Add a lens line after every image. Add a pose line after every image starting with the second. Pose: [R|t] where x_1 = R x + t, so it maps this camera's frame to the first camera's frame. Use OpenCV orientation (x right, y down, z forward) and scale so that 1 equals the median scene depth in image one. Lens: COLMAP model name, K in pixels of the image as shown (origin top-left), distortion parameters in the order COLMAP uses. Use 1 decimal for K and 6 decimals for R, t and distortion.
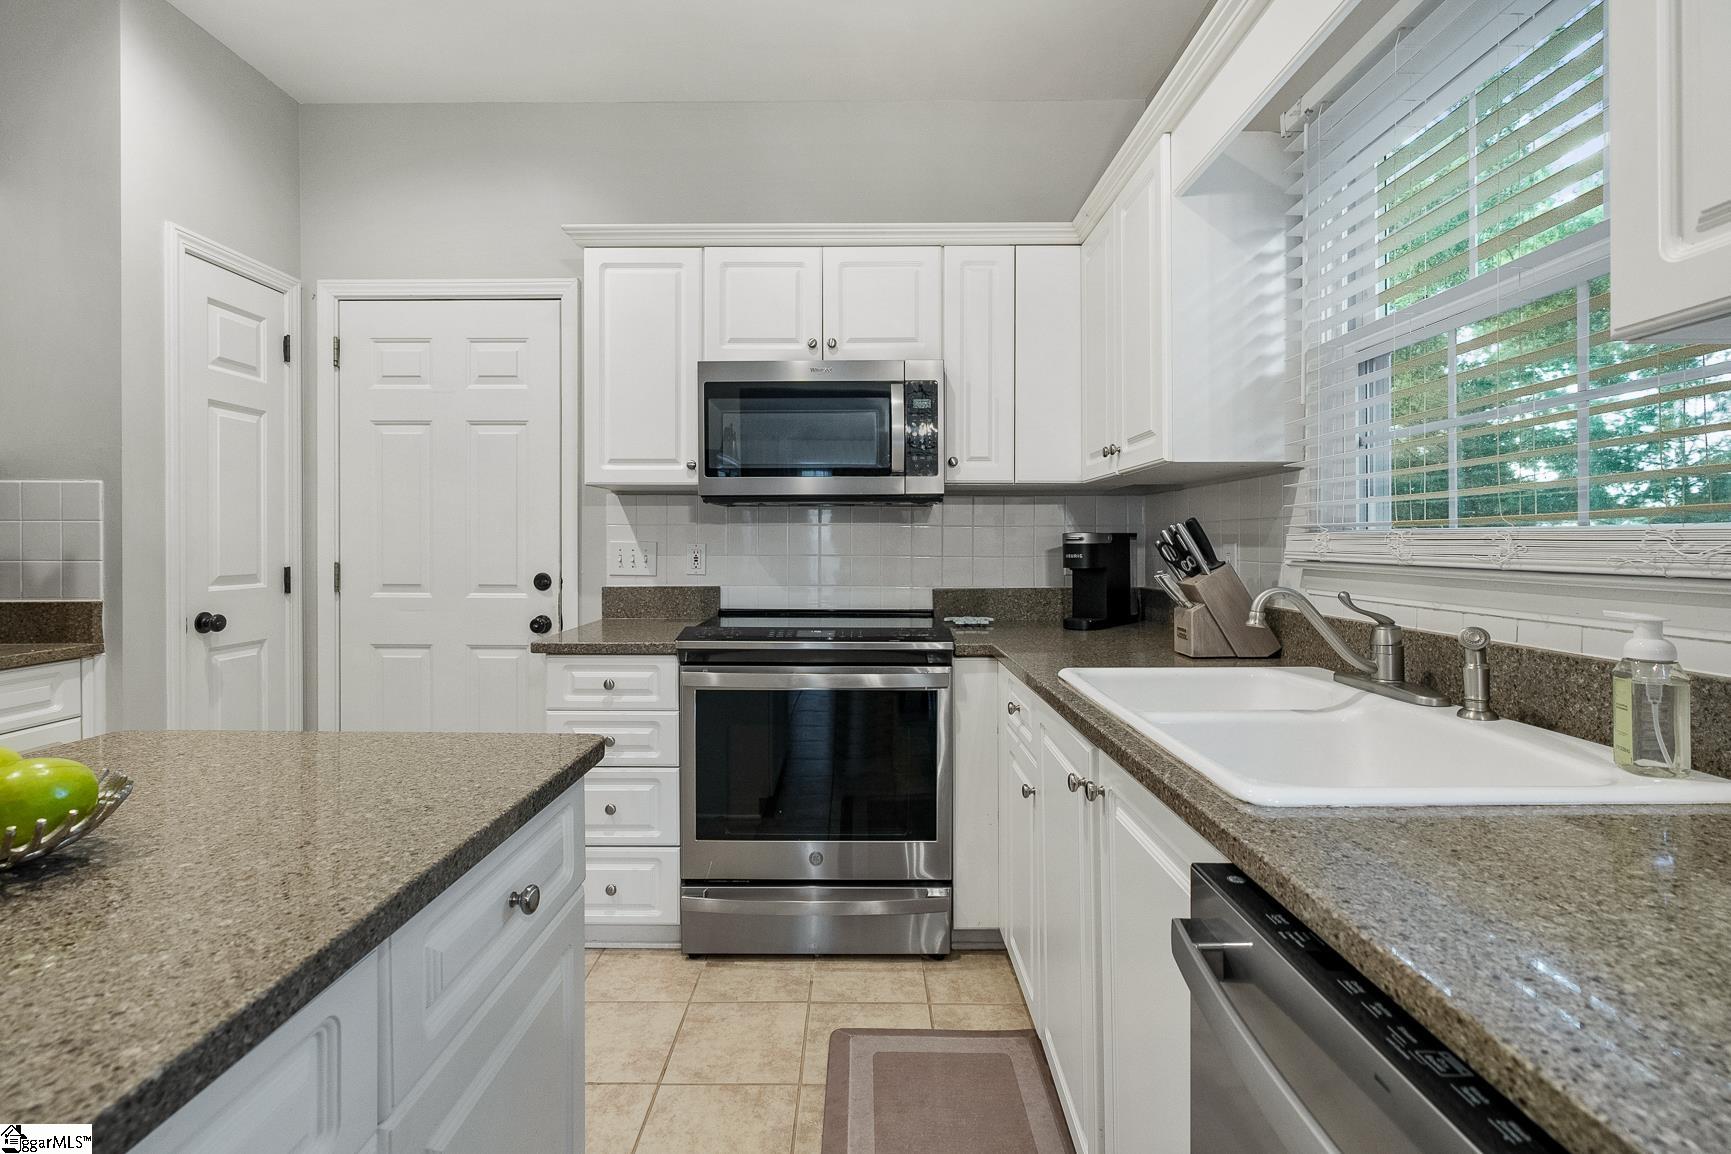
lens RADIAL K [[786.1, 0, 860.4], [0, 786.1, 547.2], [0, 0, 1]] dist [-0.003894, 0.000790]
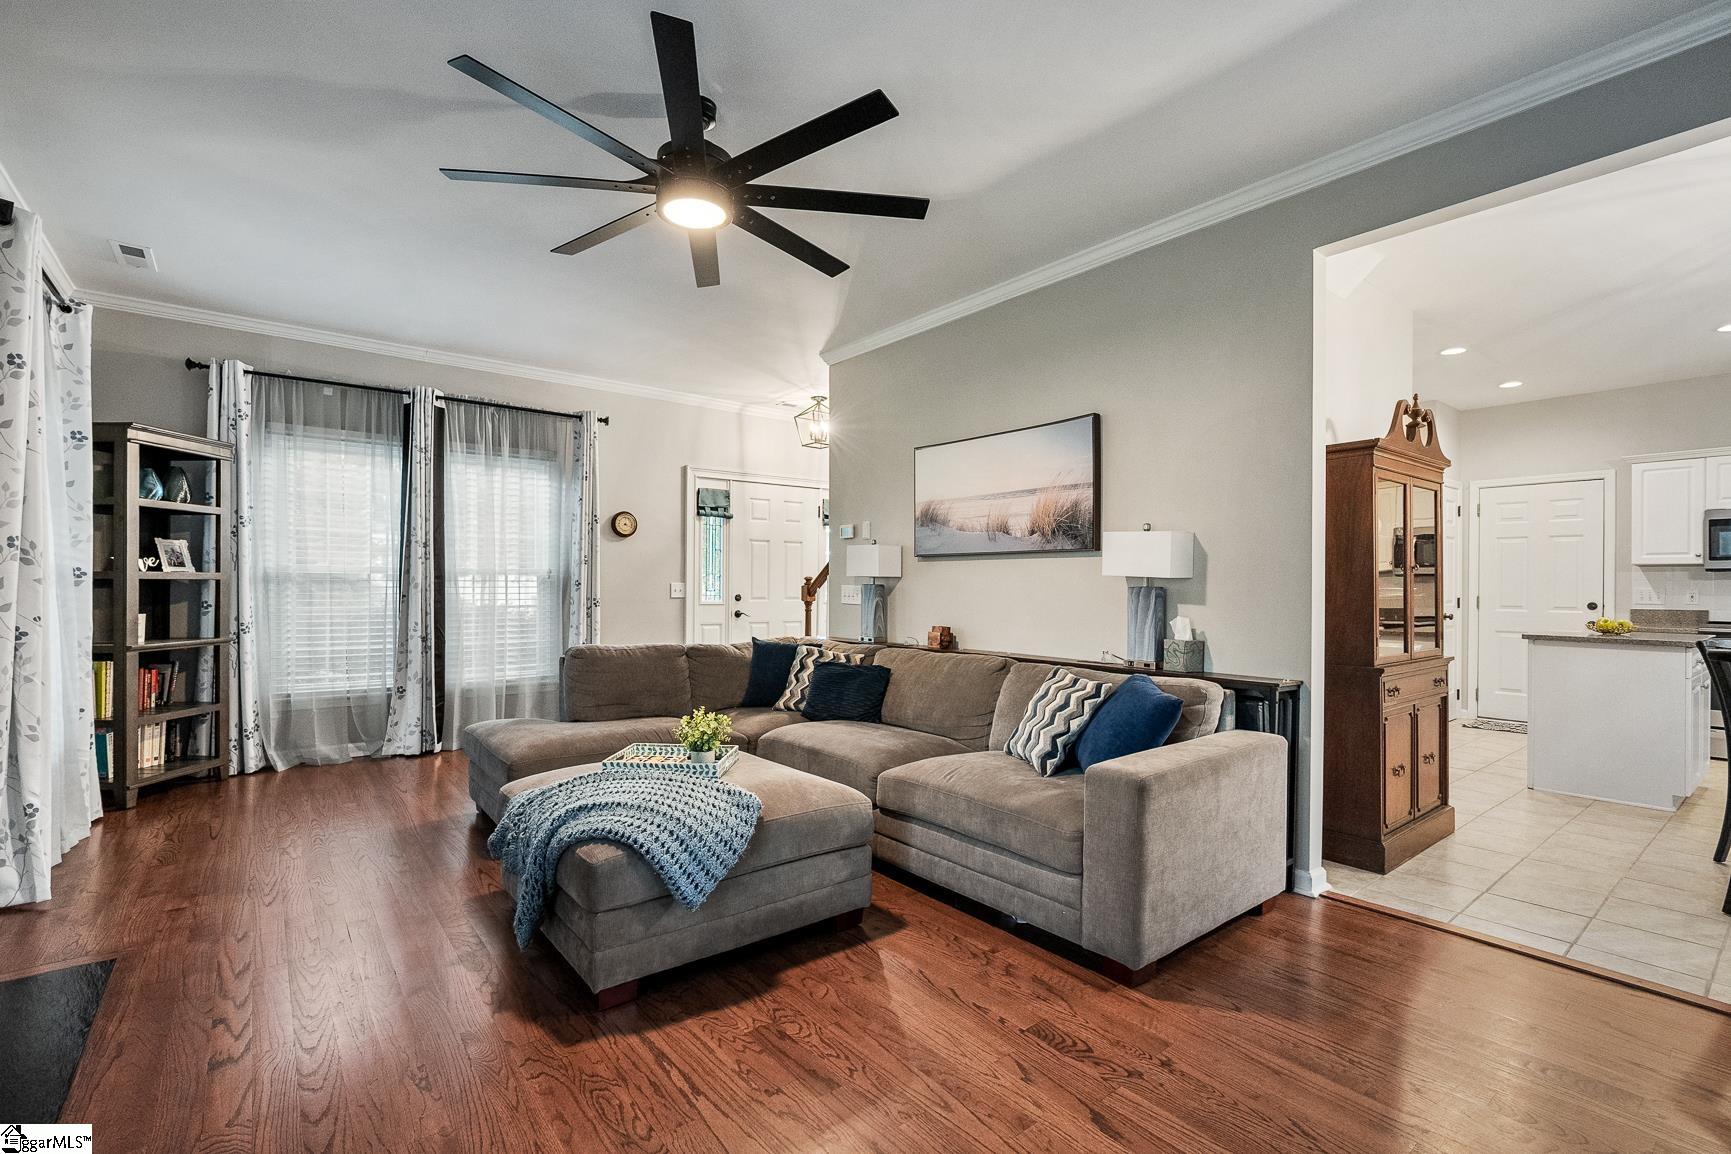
lens RADIAL K [[786.1, 0, 854.1], [0, 786.1, 579.8], [0, 0, 1]] dist [-0.003894, 0.000790]
pose [[0.623147, 0.001074, -0.782104, 0.035133], [-0.012021, 0.999894, -0.008205, 0.015406], [0.782012, 0.014514, 0.623094, -2.365891]]
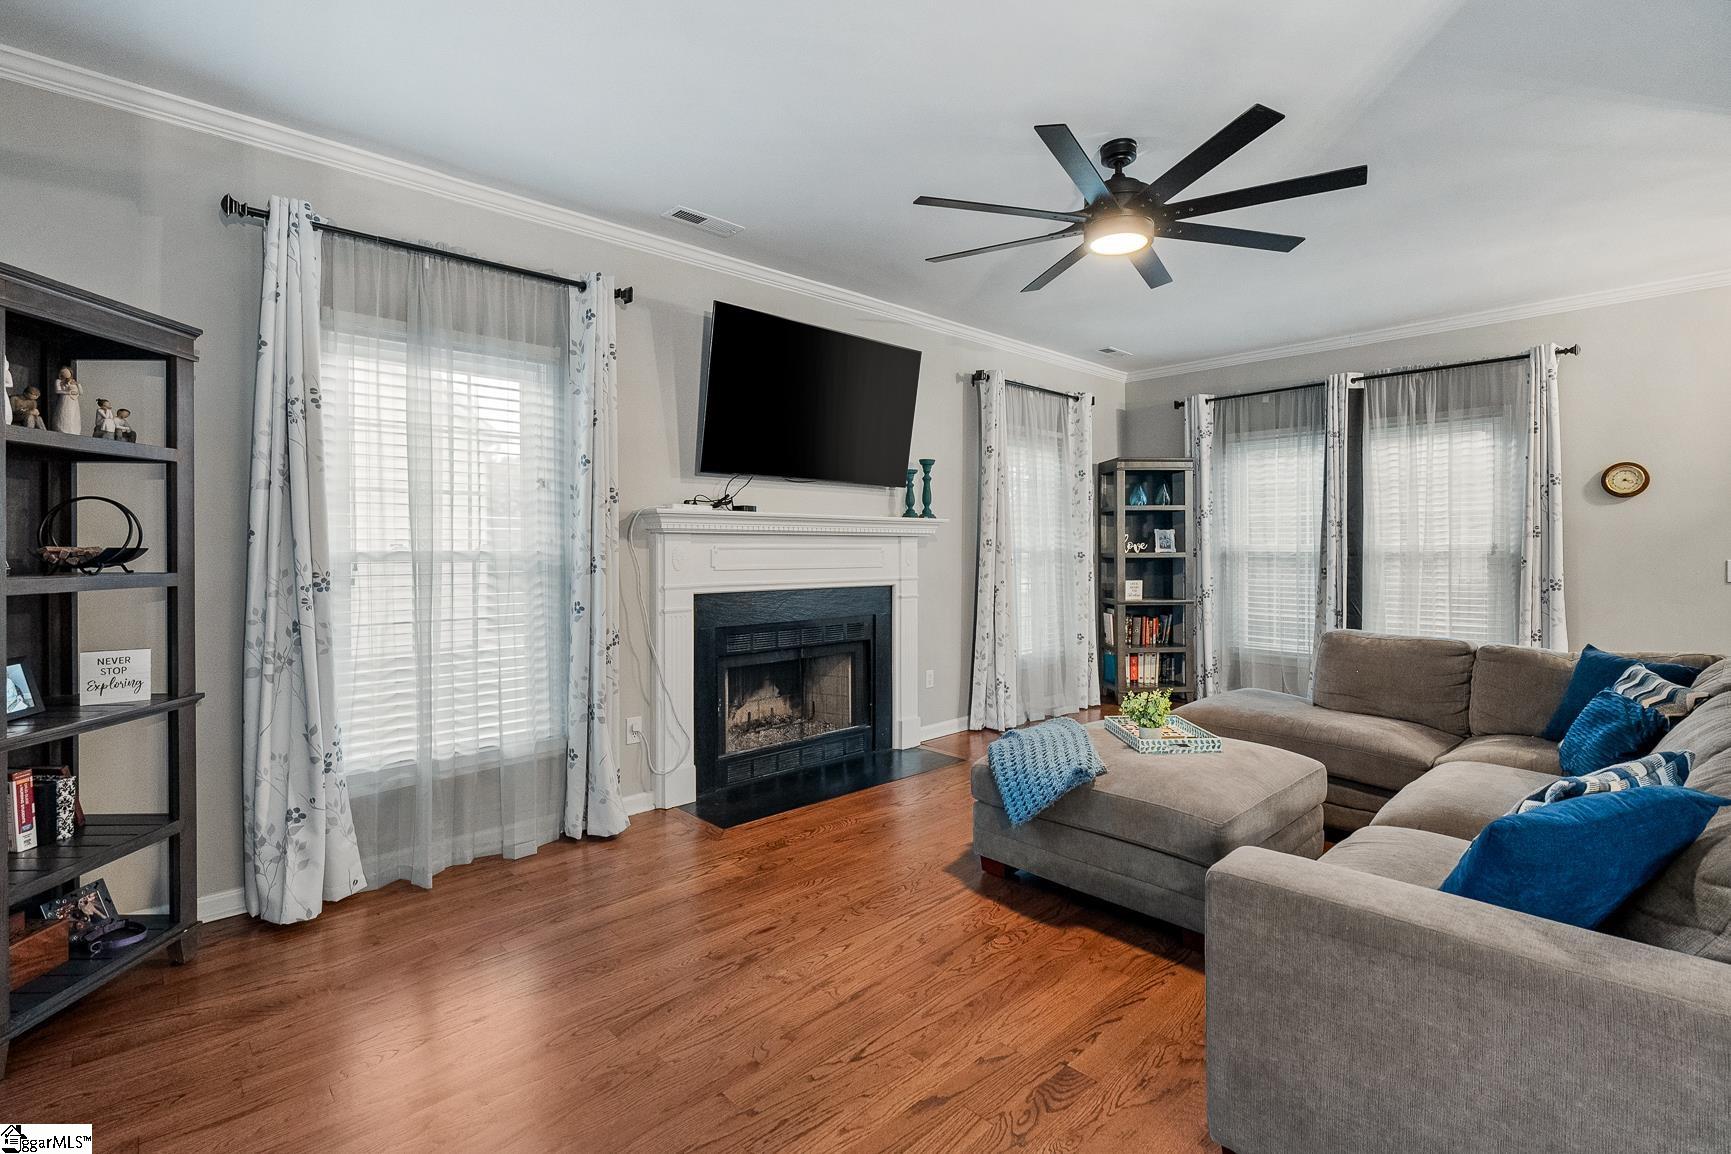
lens RADIAL K [[786.1, 0, 865.9], [0, 786.1, 547.2], [0, 0, 1]] dist [-0.003894, 0.000790]
pose [[-0.726303, 0.006212, -0.687346, 0.174733], [0.003138, 0.999979, 0.005721, -0.033618], [0.687367, 0.001998, -0.726307, -1.236792]]
